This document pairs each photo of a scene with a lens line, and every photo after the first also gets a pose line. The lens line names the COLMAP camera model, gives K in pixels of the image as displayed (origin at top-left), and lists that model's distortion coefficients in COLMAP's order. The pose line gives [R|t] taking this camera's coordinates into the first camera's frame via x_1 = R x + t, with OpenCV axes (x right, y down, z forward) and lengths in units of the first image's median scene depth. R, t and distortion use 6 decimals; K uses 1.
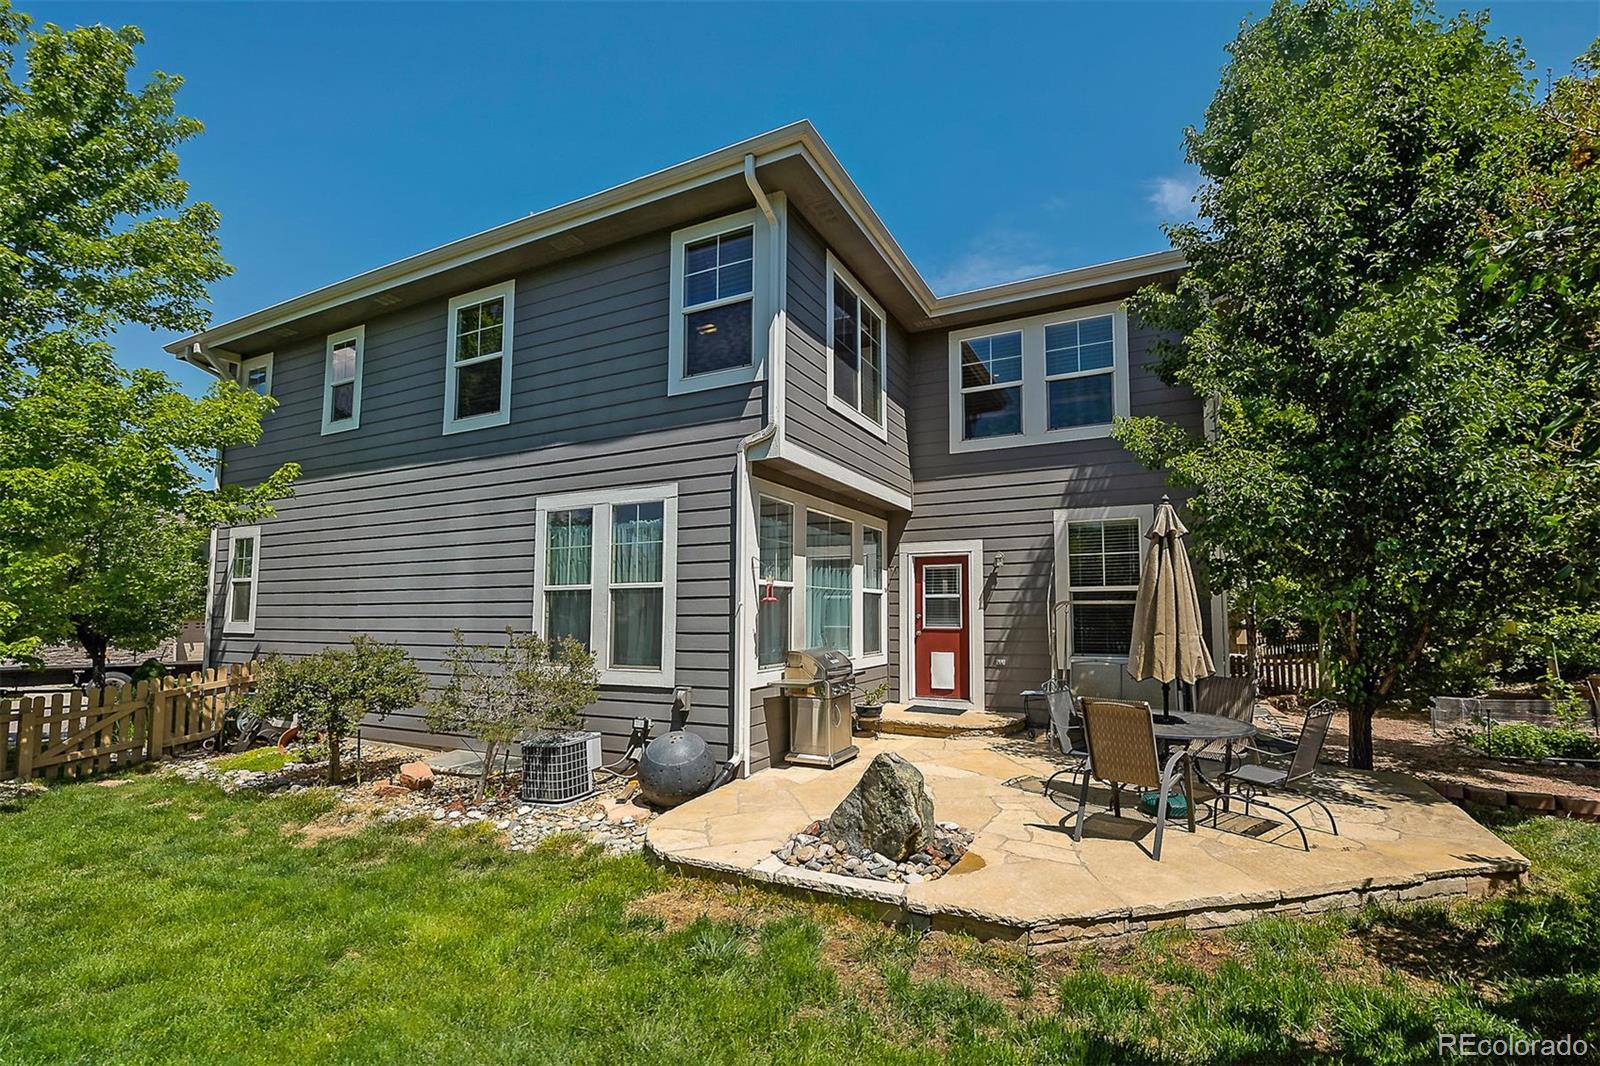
lens RADIAL K [[697.1, 0, 801.6], [0, 697.1, 563.7], [0, 0, 1]] dist [0.002014, -0.000185]
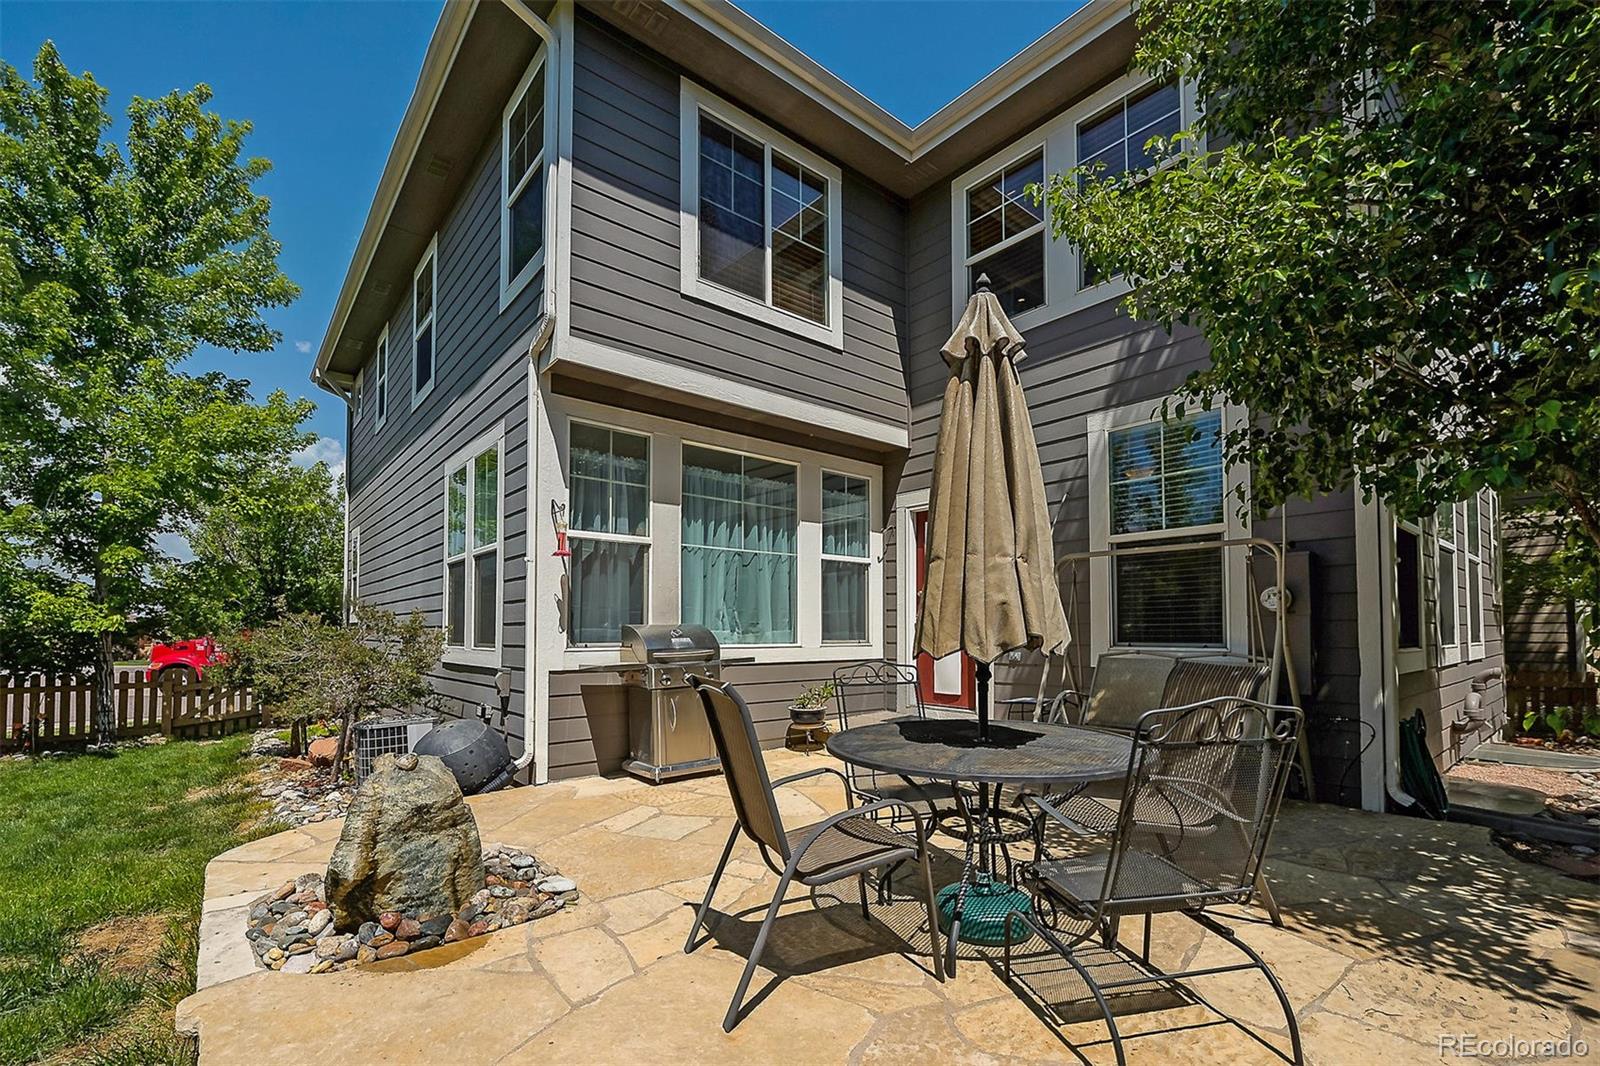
lens RADIAL K [[697.1, 0, 795.5], [0, 697.1, 608.9], [0, 0, 1]] dist [0.002014, -0.000185]
pose [[0.913498, -0.008616, -0.406753, 0.422857], [0.022437, 0.999321, 0.029221, 0.082233], [0.406225, -0.035819, 0.913071, 0.354978]]
